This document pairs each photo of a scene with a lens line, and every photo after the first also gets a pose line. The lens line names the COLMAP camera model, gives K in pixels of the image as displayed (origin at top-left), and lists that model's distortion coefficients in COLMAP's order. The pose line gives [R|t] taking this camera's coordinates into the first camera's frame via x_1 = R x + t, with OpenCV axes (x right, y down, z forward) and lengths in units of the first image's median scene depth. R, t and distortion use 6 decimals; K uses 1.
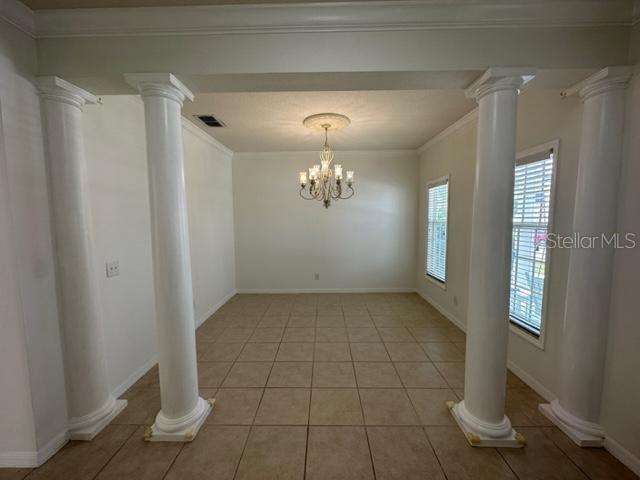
lens RADIAL K [[254.7, 0, 320.0], [0, 254.7, 238.4], [0, 0, 1]] dist [-0.001150, -0.000640]
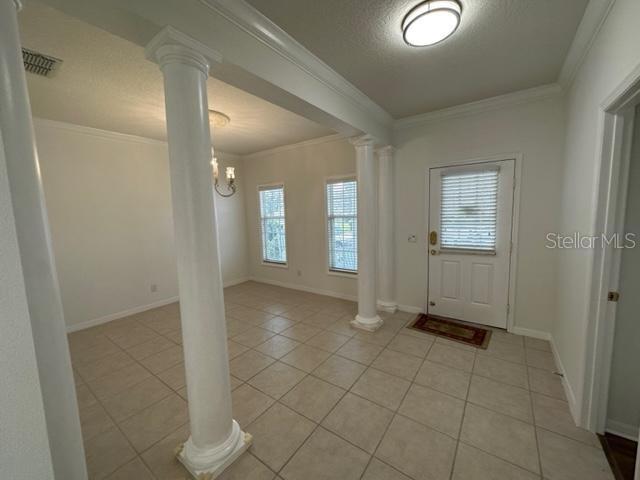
lens RADIAL K [[254.7, 0, 320.0], [0, 254.7, 238.4], [0, 0, 1]] dist [-0.001150, -0.000640]
pose [[0.573528, -0.092657, 0.813929, -0.548170], [0.095908, 0.994345, 0.045615, 0.002198], [-0.813552, 0.051901, 0.579171, 0.098760]]
